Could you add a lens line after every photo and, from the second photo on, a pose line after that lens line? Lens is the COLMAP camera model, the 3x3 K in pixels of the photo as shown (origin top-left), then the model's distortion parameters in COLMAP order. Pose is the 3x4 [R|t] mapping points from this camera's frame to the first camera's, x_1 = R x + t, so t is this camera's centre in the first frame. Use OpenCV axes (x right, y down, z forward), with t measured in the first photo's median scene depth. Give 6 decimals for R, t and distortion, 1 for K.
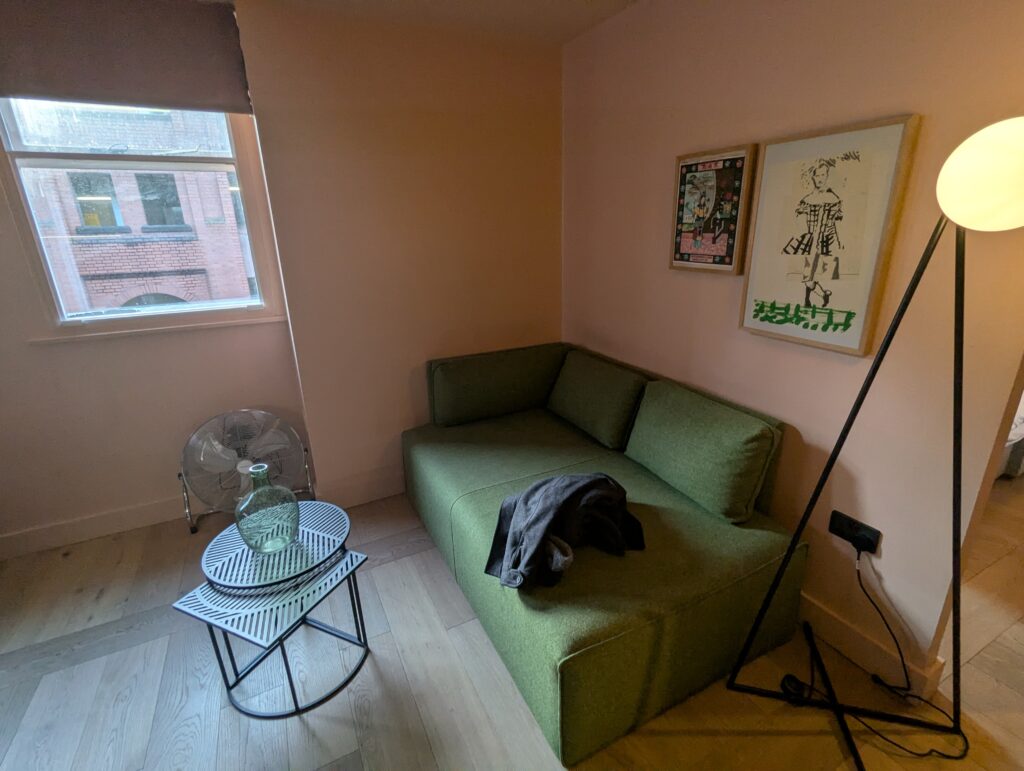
lens RADIAL K [[480.9, 0, 511.3], [0, 480.9, 389.7], [0, 0, 1]] dist [-0.000529, 0.000181]
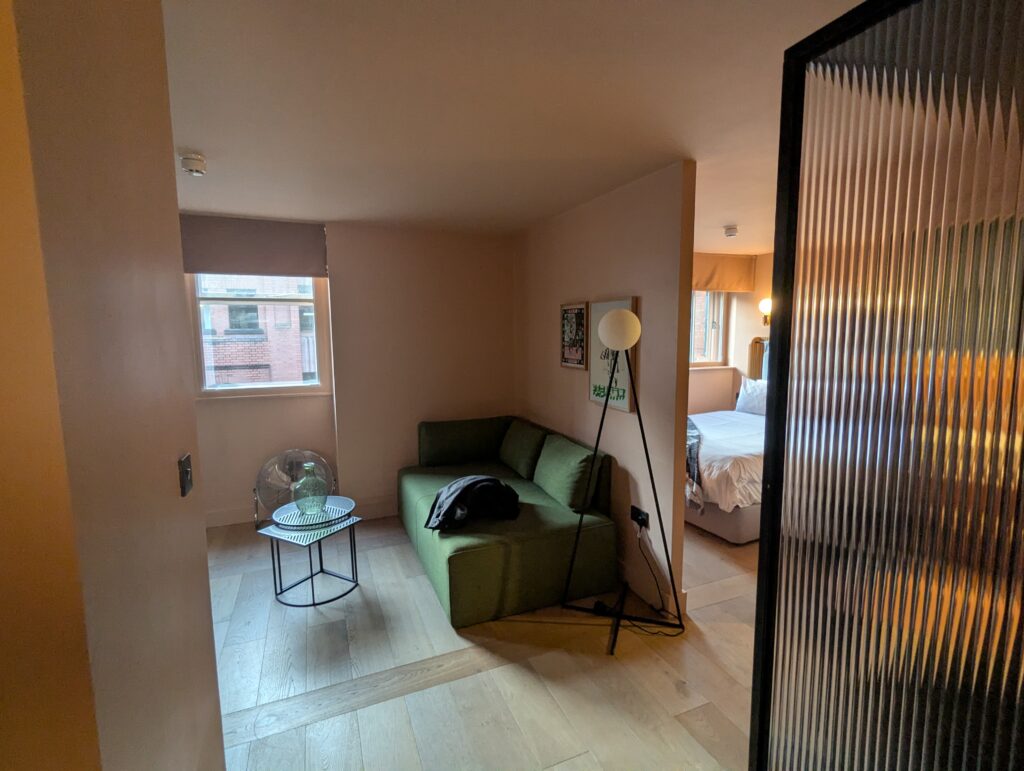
lens RADIAL K [[480.9, 0, 511.3], [0, 480.9, 389.7], [0, 0, 1]] dist [-0.000529, 0.000181]
pose [[0.996888, 0.024132, -0.075047, 0.339614], [-0.039054, 0.978140, -0.204248, 0.201287], [0.068477, 0.206543, 0.976038, -0.724983]]
